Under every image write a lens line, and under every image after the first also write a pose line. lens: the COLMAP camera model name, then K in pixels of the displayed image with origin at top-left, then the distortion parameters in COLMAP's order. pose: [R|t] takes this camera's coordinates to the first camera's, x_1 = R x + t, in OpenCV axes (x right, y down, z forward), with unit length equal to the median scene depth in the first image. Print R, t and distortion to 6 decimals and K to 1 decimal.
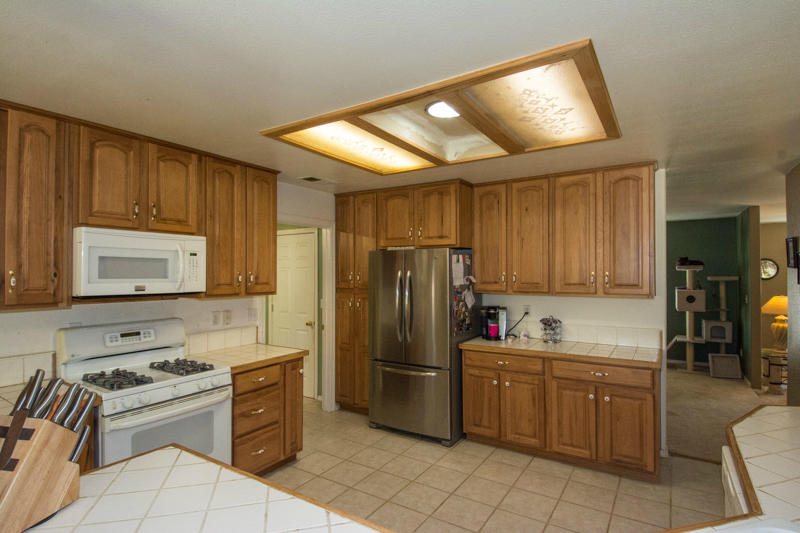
lens RADIAL K [[412.4, 0, 399.3], [0, 412.4, 268.2], [0, 0, 1]] dist [0.001986, -0.004571]
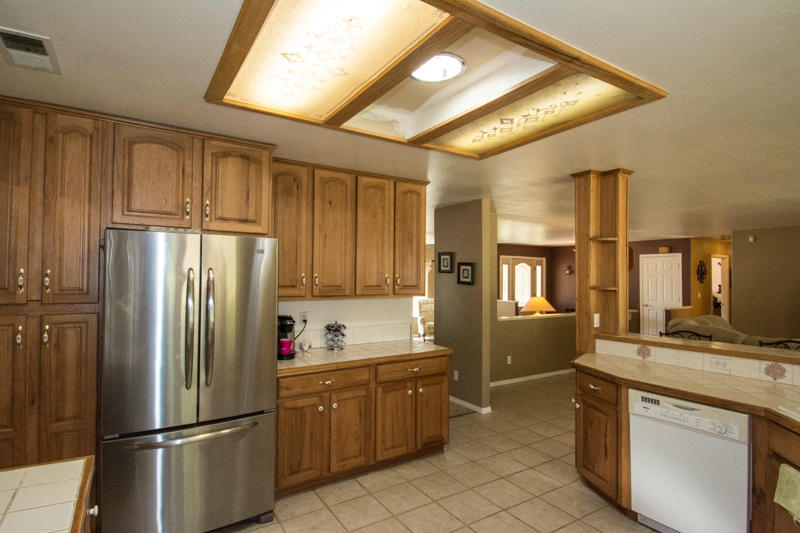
lens RADIAL K [[412.4, 0, 386.7], [0, 412.4, 266.6], [0, 0, 1]] dist [0.001986, -0.004571]
pose [[0.417809, 0.028493, 0.908088, -0.510942], [-0.016907, 0.999579, -0.023585, 0.015495], [-0.908378, -0.005499, 0.418115, 0.602143]]
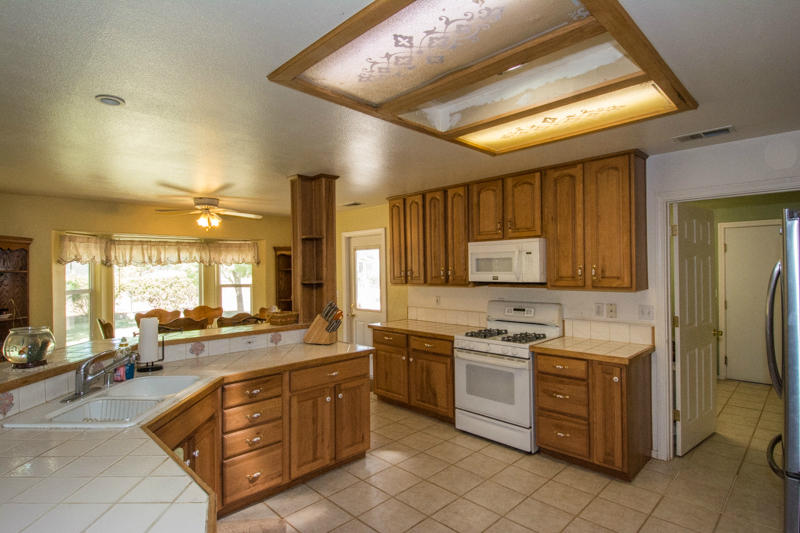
lens RADIAL K [[412.4, 0, 398.7], [0, 412.4, 268.7], [0, 0, 1]] dist [0.001986, -0.004571]
pose [[-0.211513, -0.000141, -0.977375, 0.756484], [0.021899, 0.999748, -0.004883, 0.011329], [0.977130, -0.022436, -0.211457, 0.782711]]
